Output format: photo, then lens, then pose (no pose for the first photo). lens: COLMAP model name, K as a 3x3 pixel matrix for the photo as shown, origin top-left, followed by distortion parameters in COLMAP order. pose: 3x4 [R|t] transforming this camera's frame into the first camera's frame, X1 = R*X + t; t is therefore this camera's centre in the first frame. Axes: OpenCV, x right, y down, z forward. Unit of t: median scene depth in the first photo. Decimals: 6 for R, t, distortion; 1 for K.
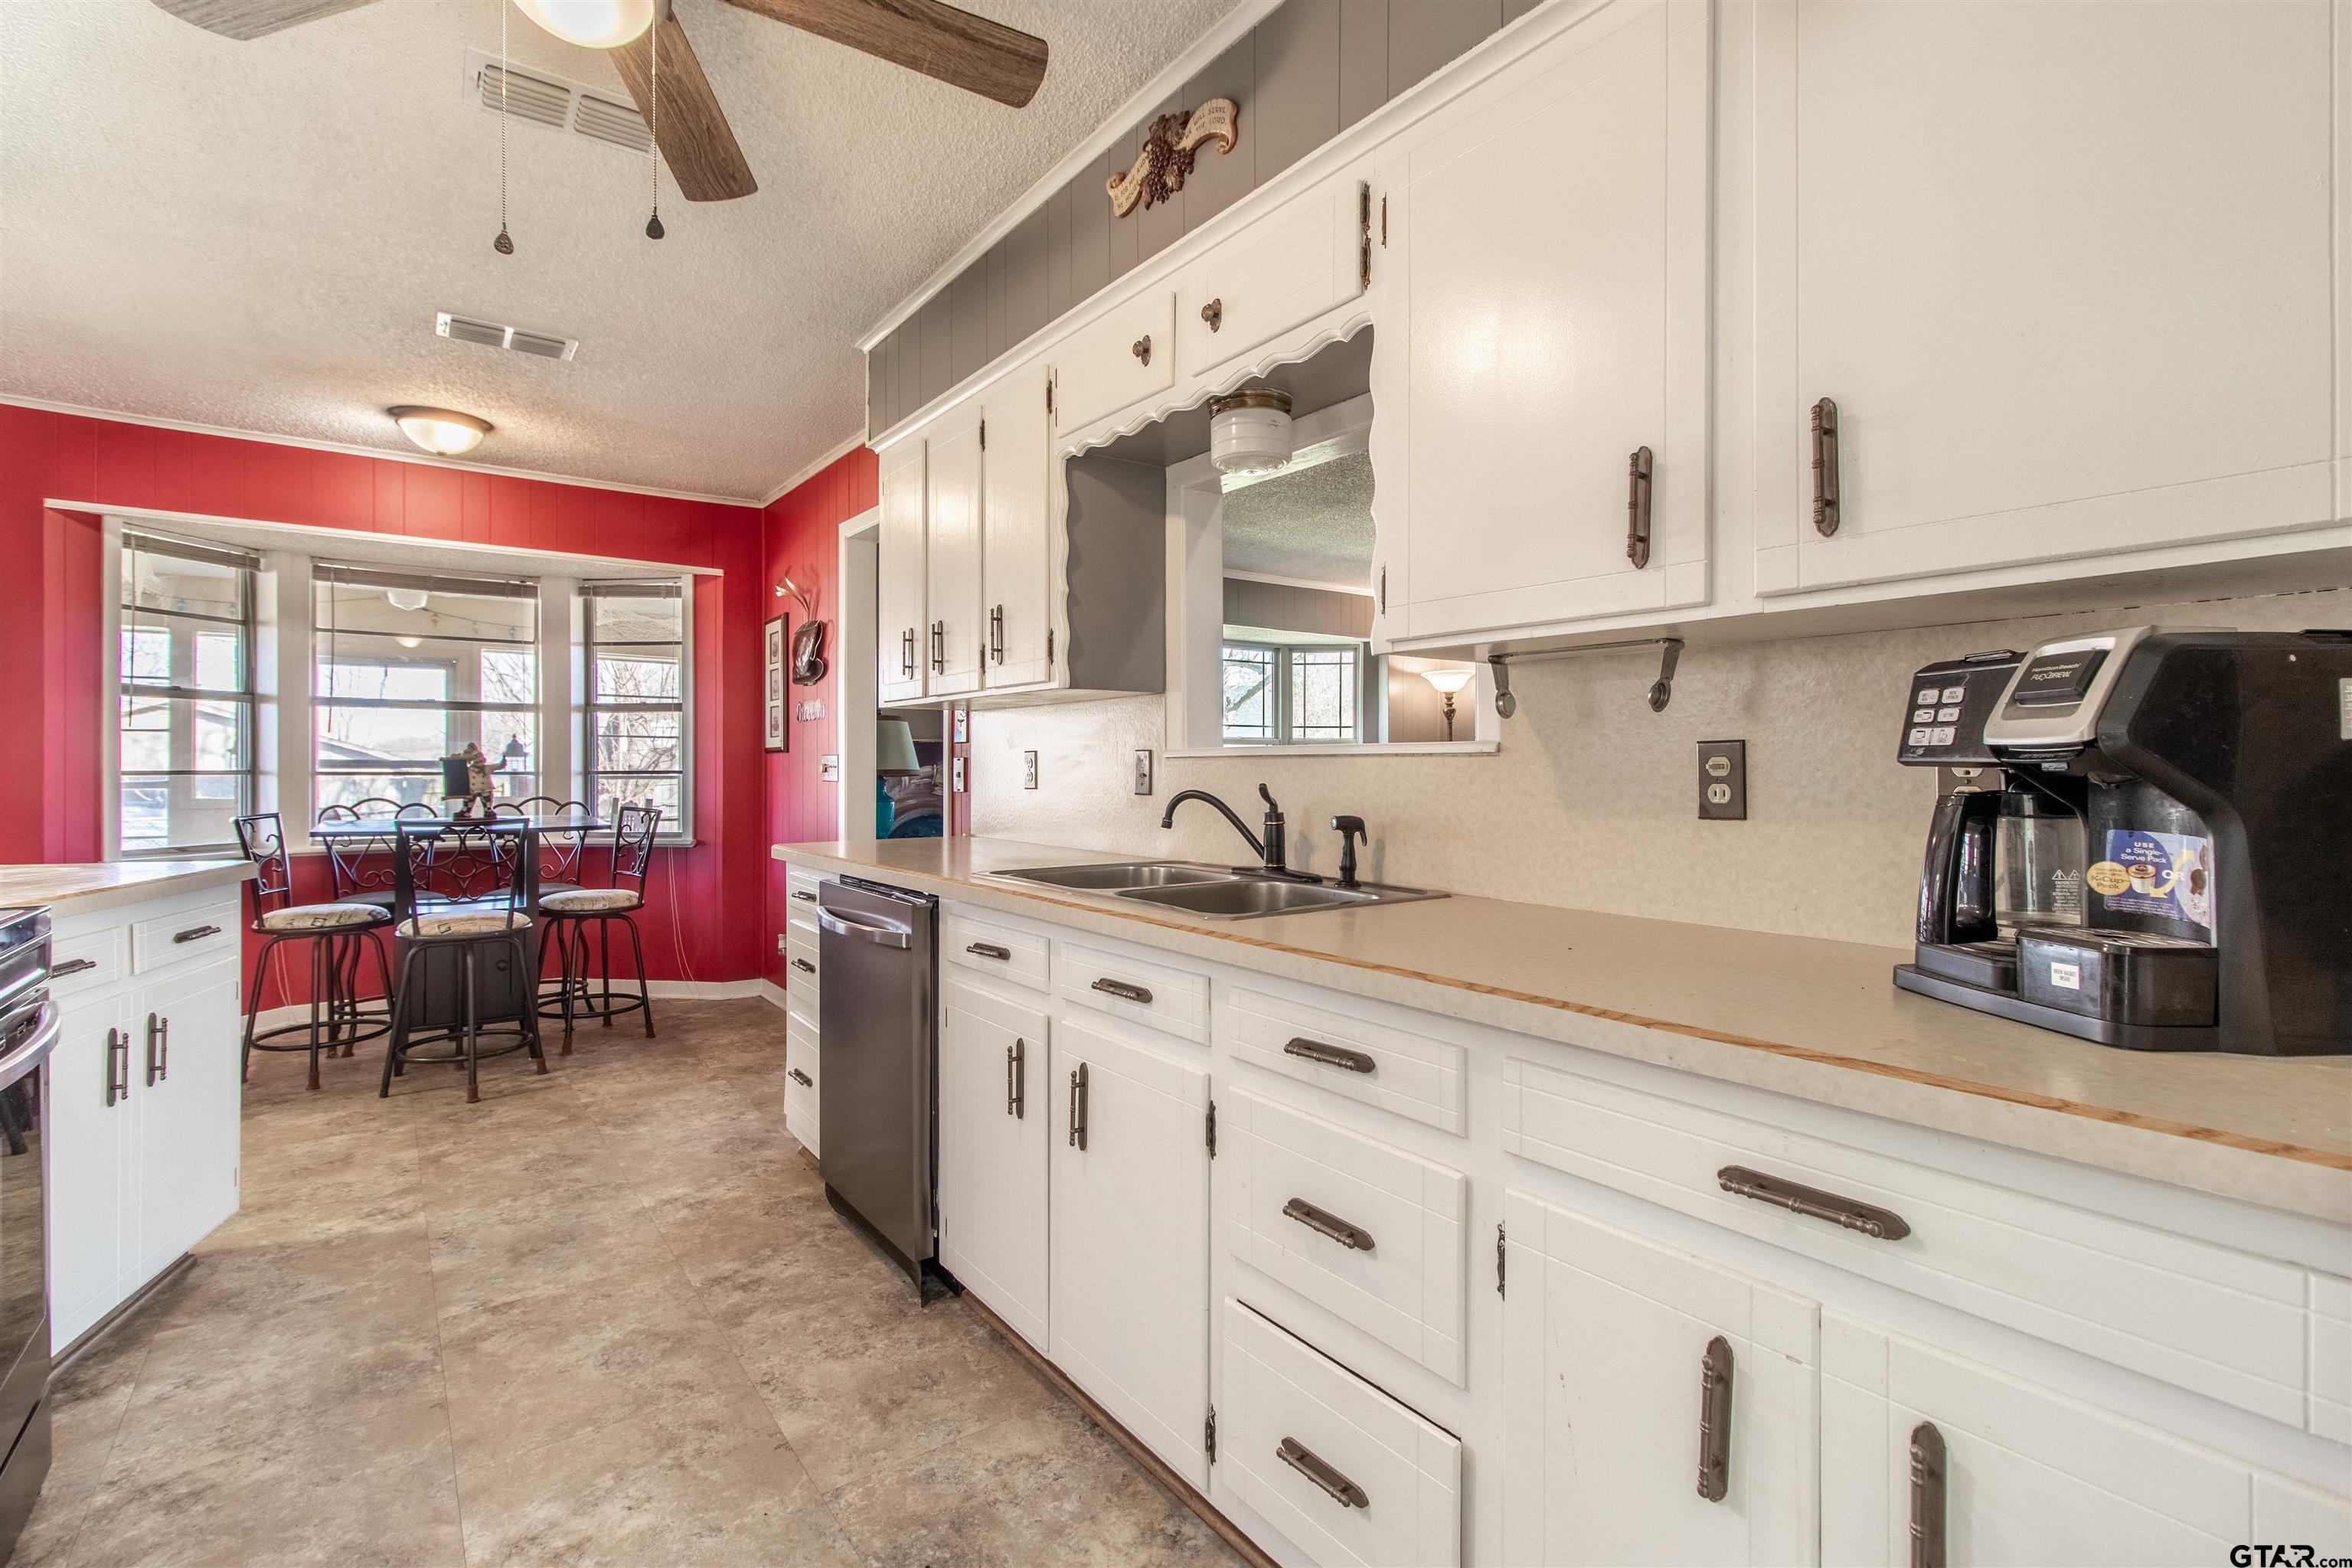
lens RADIAL K [[1115.1, 0, 1180.8], [0, 1115.1, 763.2], [0, 0, 1]] dist [0.004218, -0.000151]
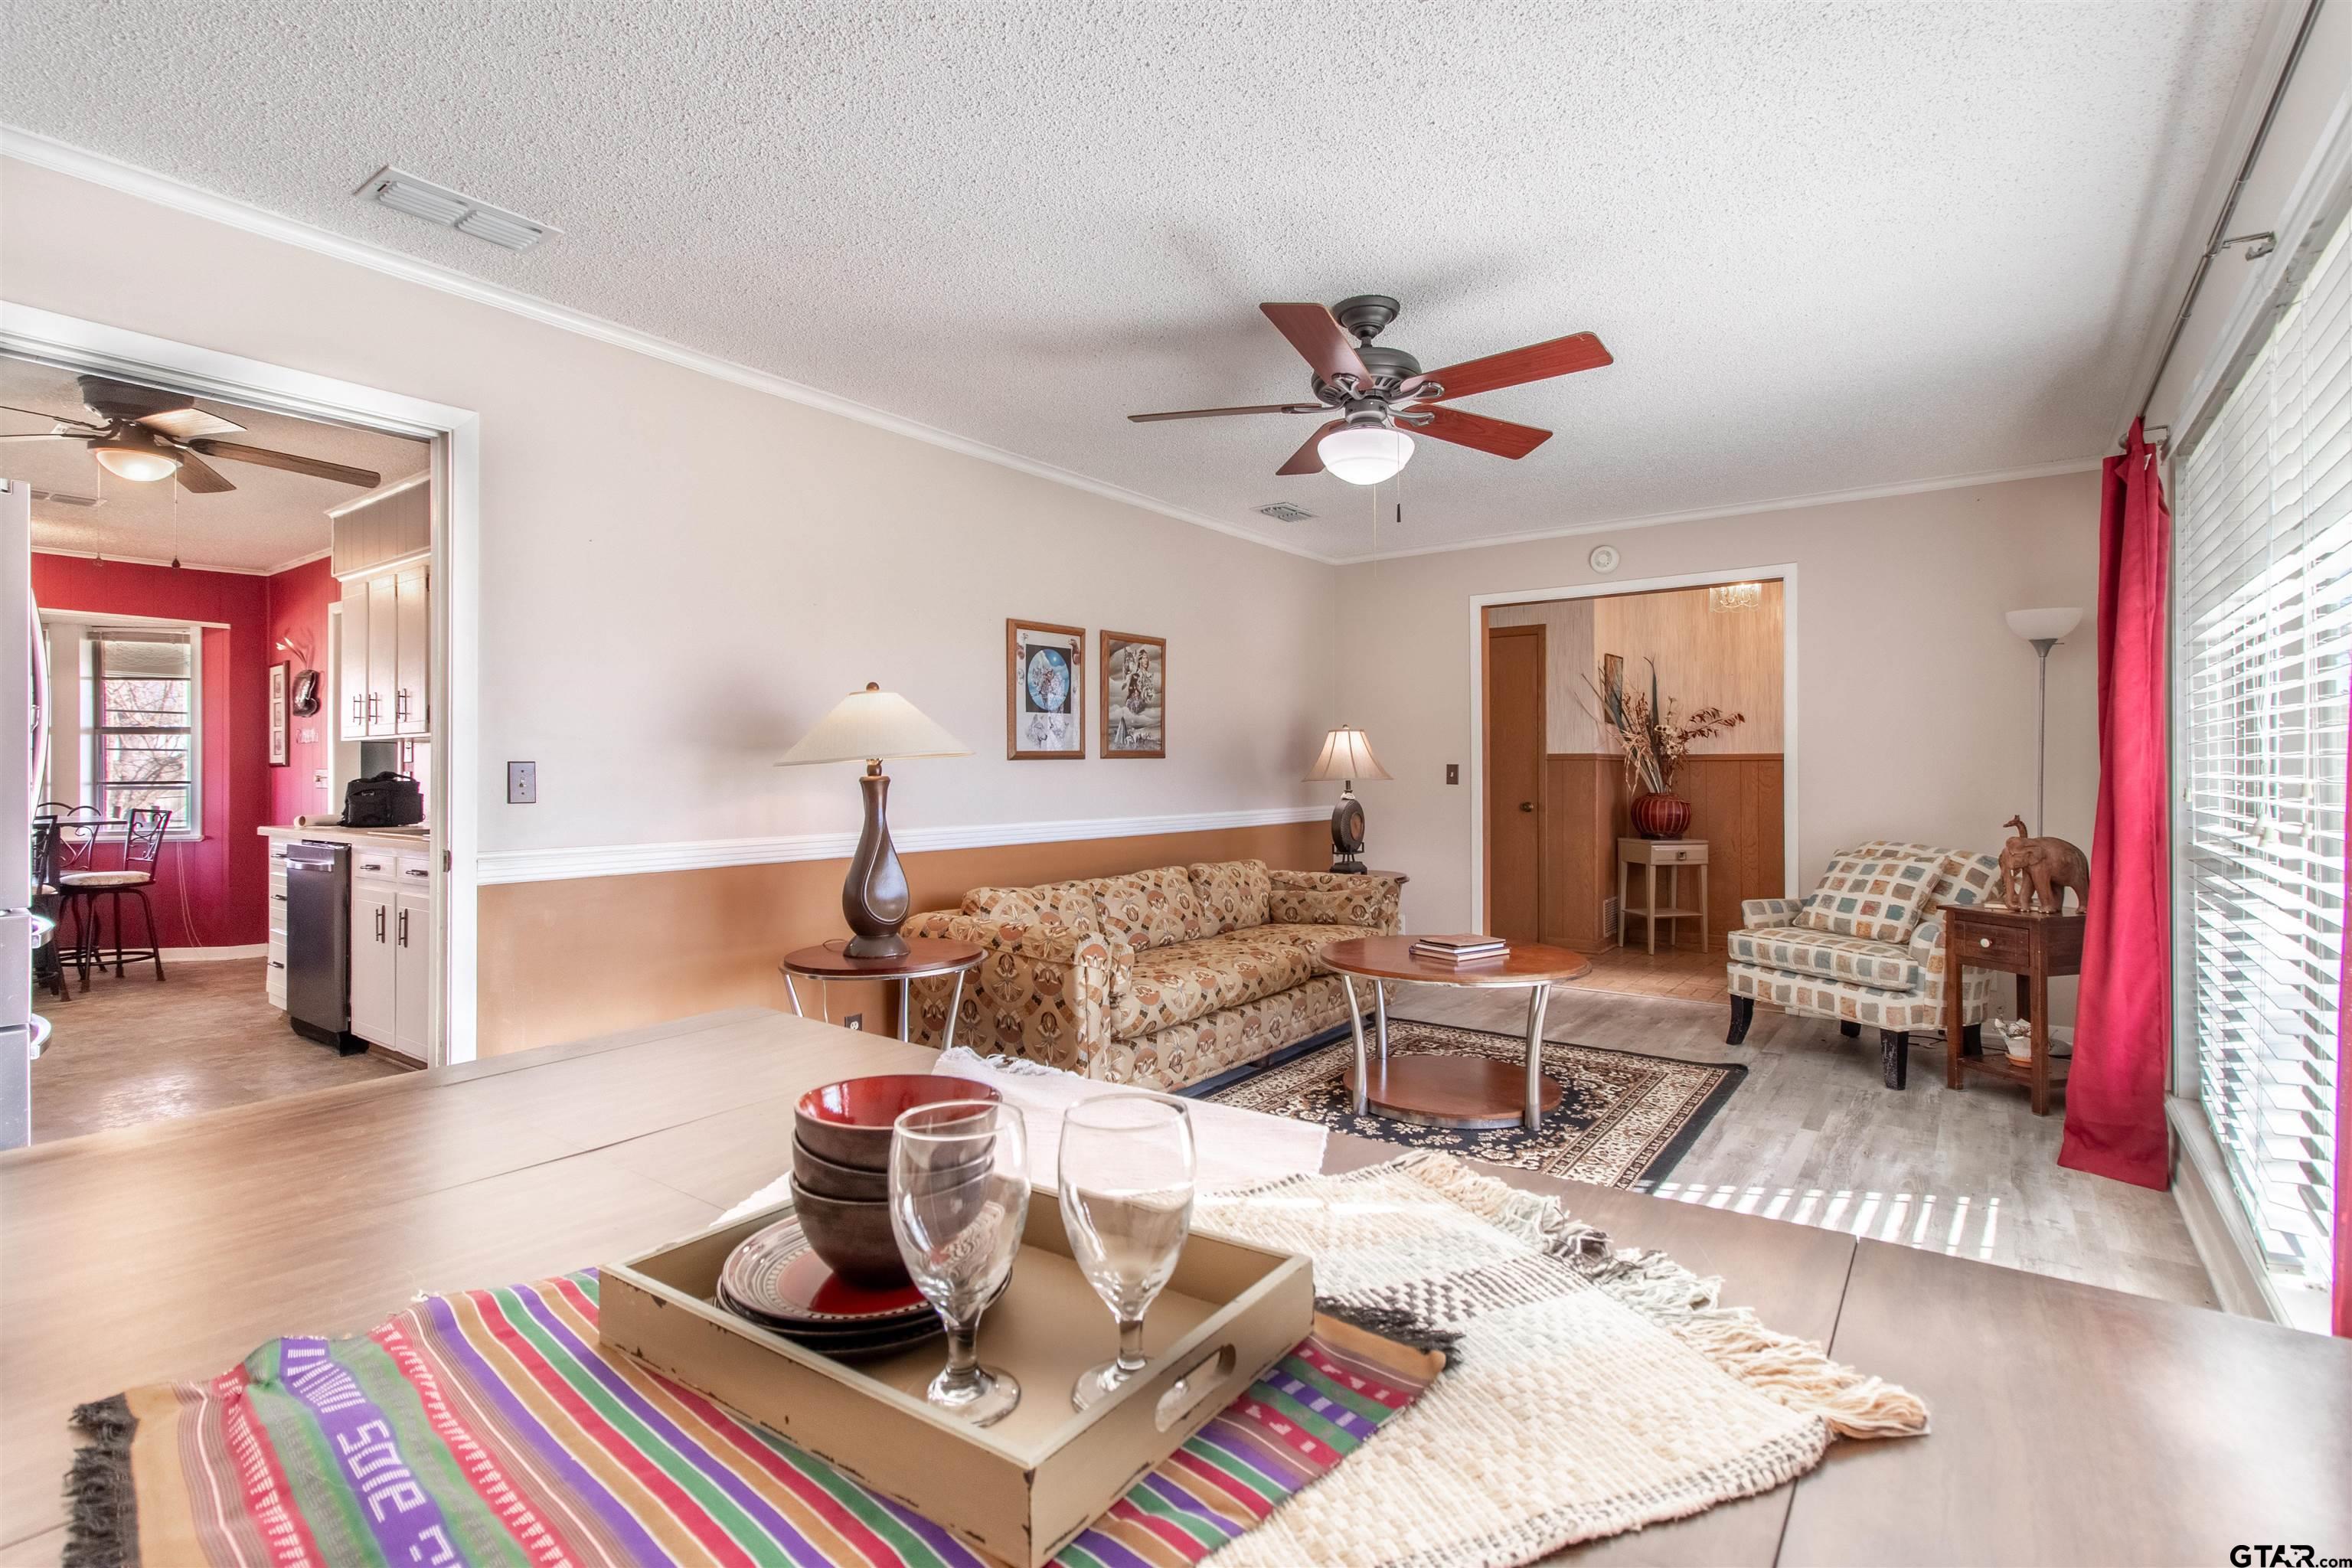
lens RADIAL K [[1115.1, 0, 1176.2], [0, 1115.1, 769.2], [0, 0, 1]] dist [0.004218, -0.000151]
pose [[0.954823, 0.000577, 0.297173, 0.263558], [0.000254, 0.999996, -0.002761, -0.003001], [-0.297174, 0.002711, 0.954820, -0.588588]]
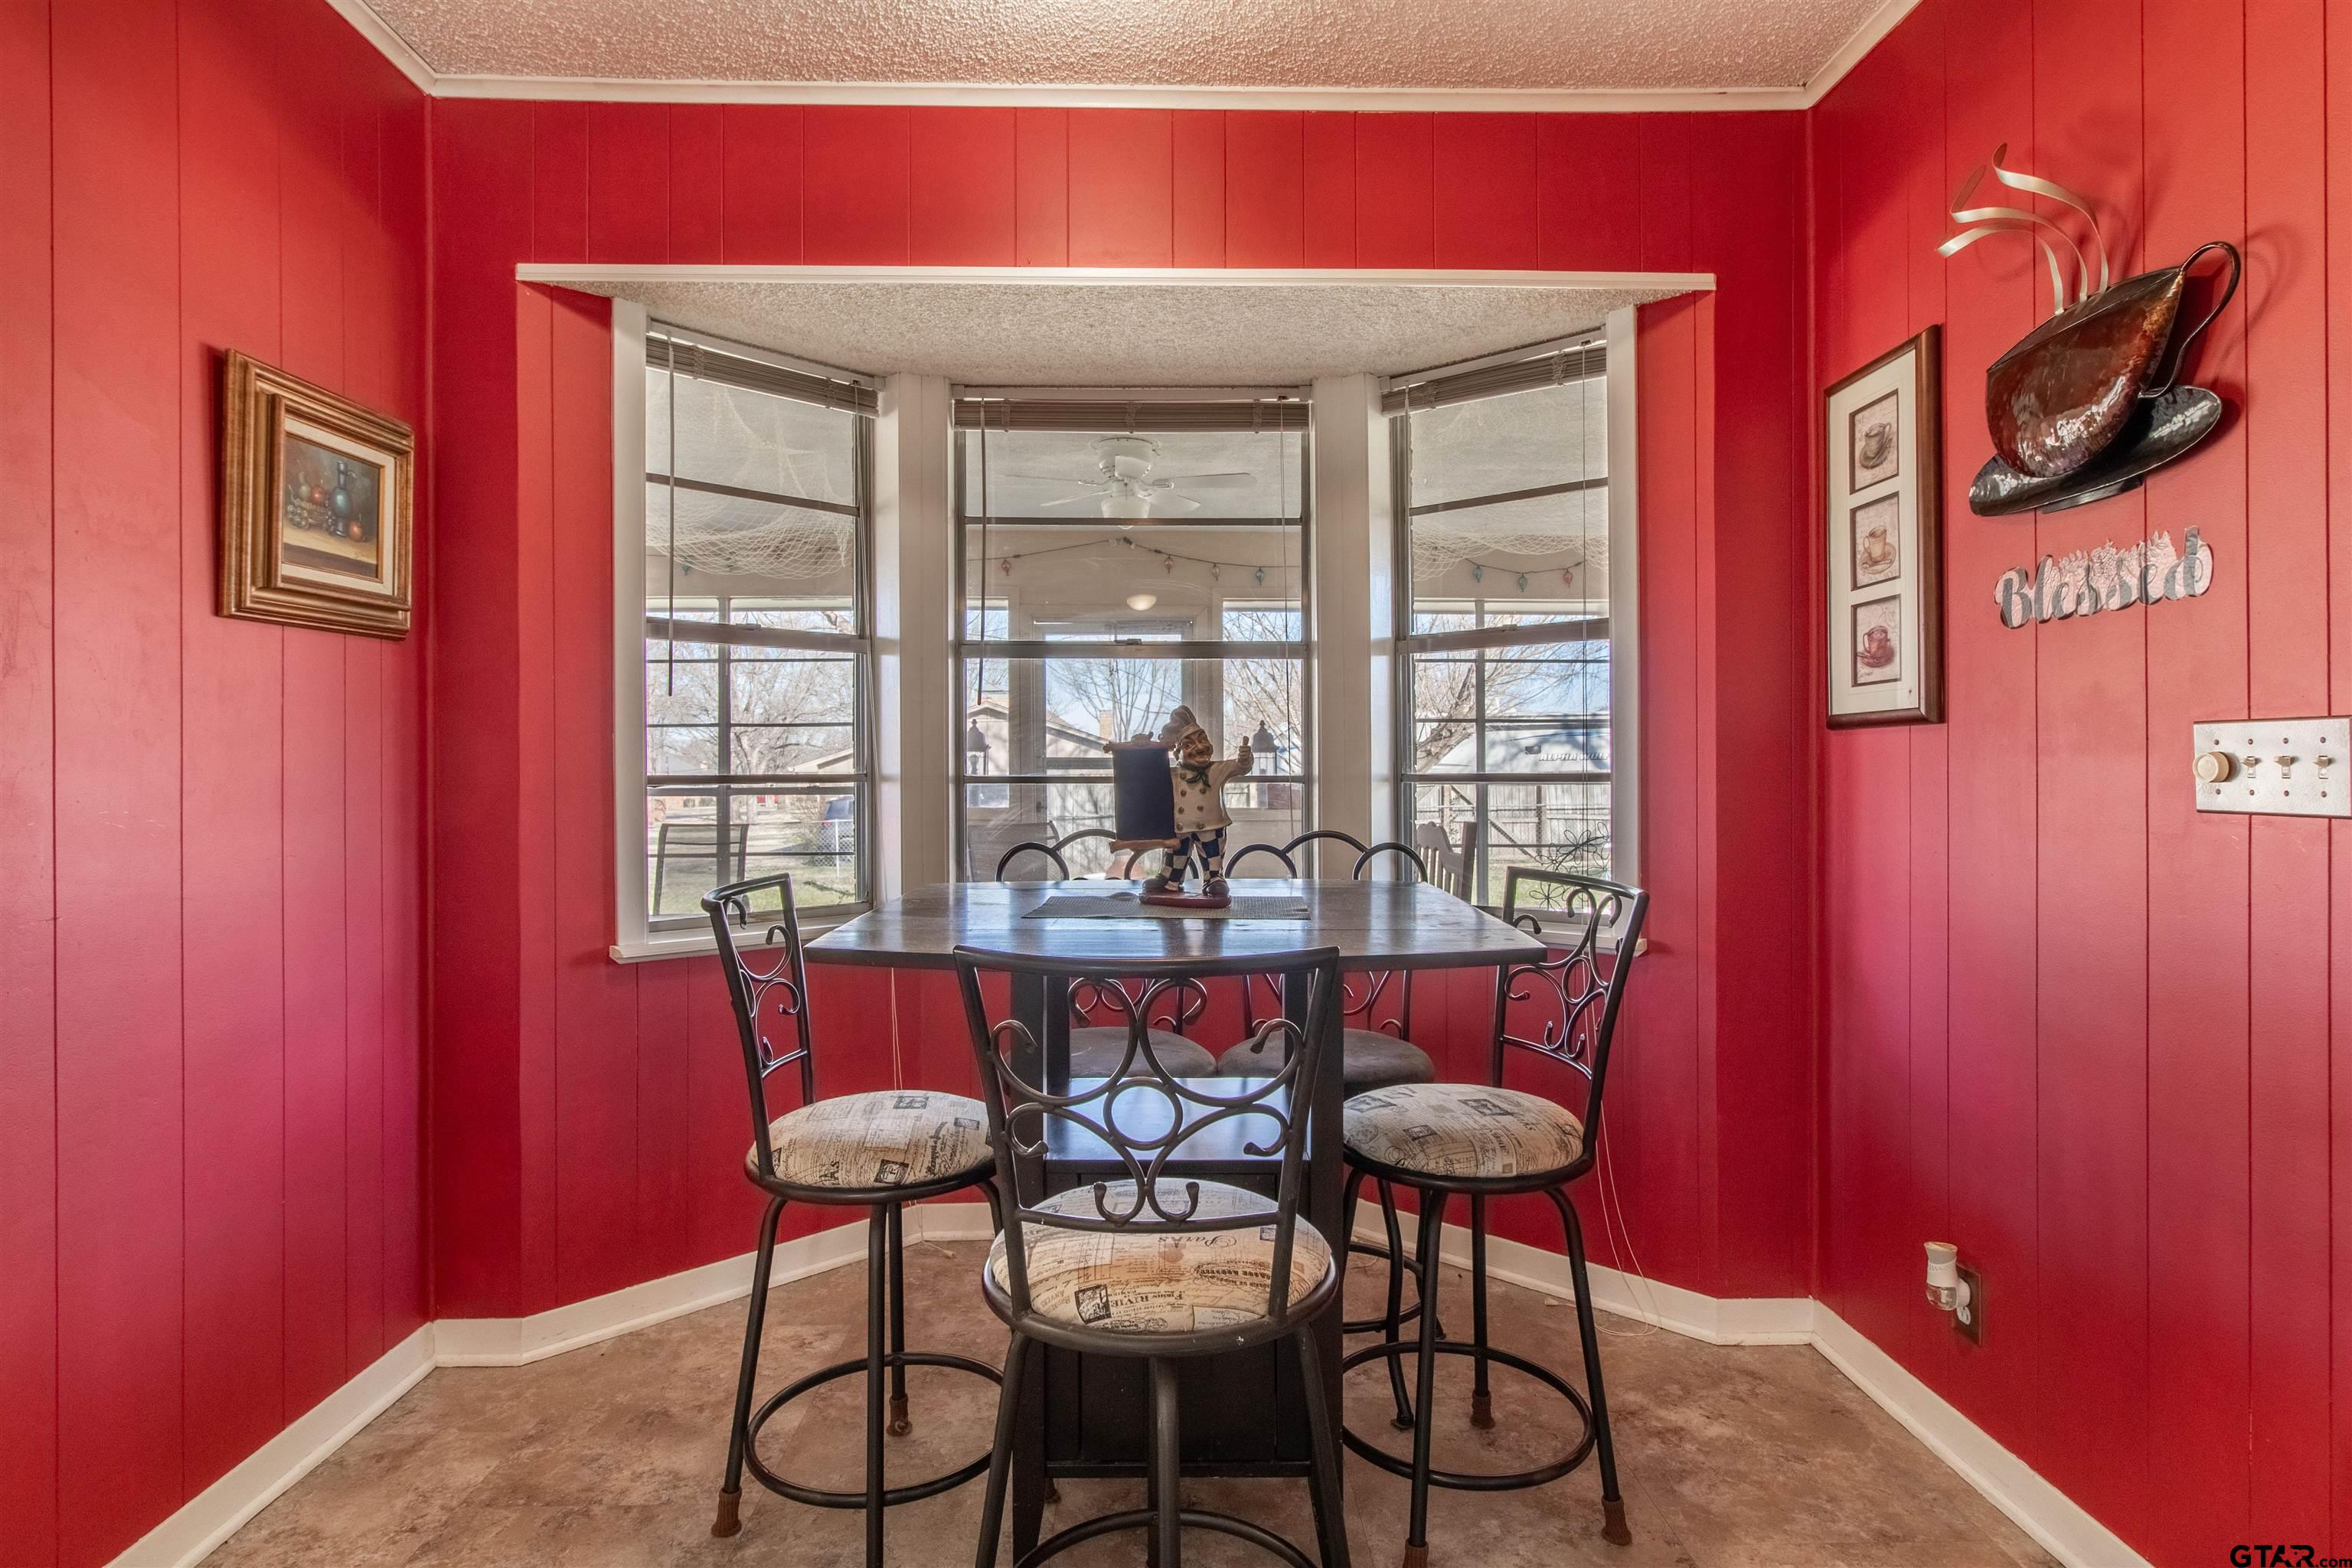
lens RADIAL K [[1317.8, 0, 1175.6], [0, 1317.8, 771.2], [0, 0, 1]] dist [-0.001608, -0.000225]
pose [[0.824733, -0.000685, -0.565522, -0.328515], [0.003167, 0.999989, 0.003408, 0.003292], [0.565514, -0.004601, 0.824726, 0.540353]]
